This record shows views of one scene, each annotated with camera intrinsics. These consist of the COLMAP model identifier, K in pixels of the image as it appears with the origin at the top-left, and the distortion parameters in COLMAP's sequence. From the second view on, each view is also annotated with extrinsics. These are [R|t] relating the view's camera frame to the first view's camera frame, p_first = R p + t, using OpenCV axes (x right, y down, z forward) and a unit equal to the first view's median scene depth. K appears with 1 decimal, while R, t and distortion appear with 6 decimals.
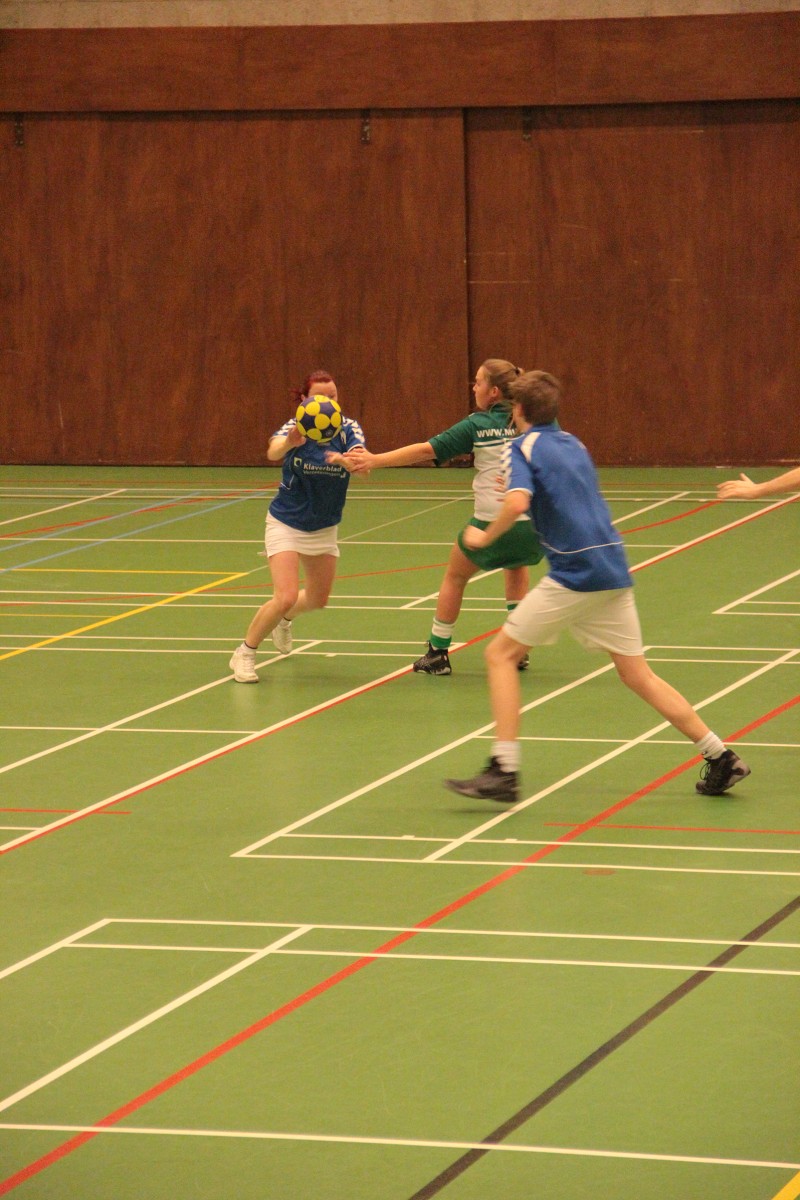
lens RADIAL K [[4920.7, 0, 398.1], [0, 4920.7, 573.7], [0, 0, 1]] dist [0.202943, 45.276654]
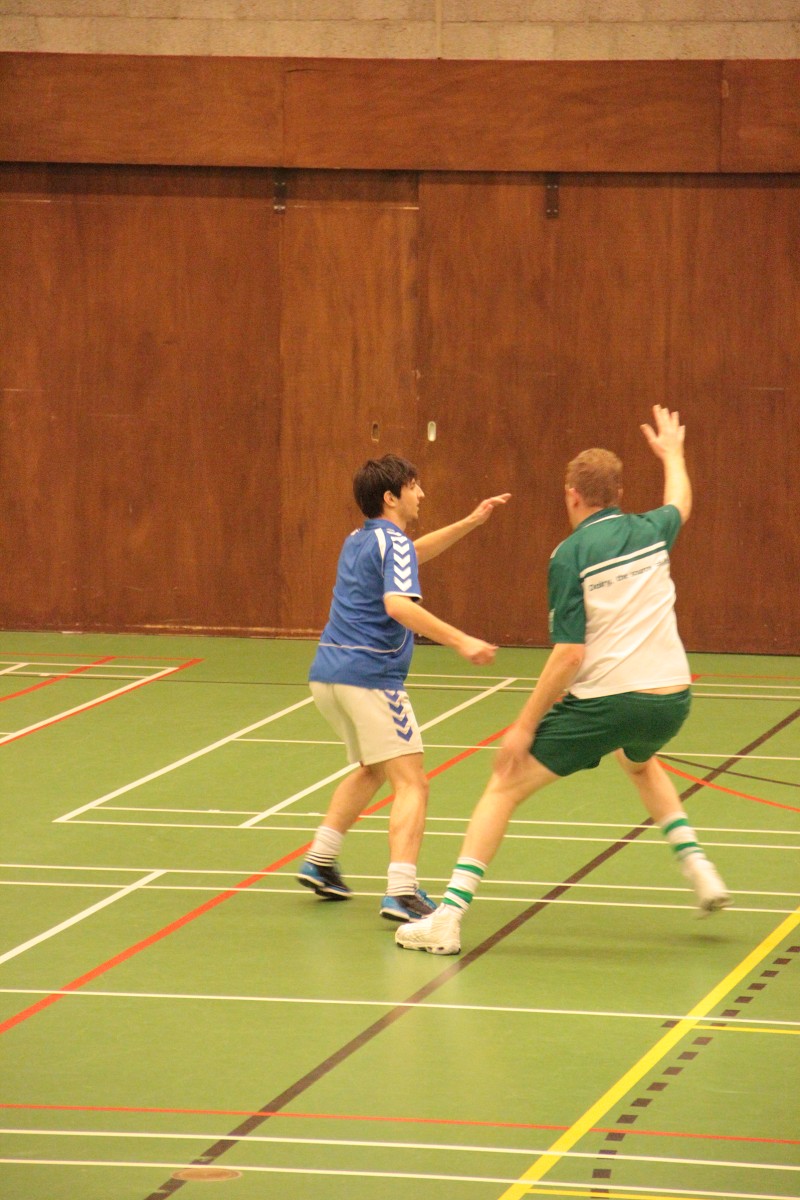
lens RADIAL K [[6494.9, 0, 392.9], [0, 6494.9, 582.4], [0, 0, 1]] dist [1.633072, 3.179054]
pose [[0.992417, 0.023973, 0.120559, -0.097672], [-0.020172, 0.999263, -0.032651, 0.037260], [-0.121252, 0.029971, 0.992169, -0.295541]]
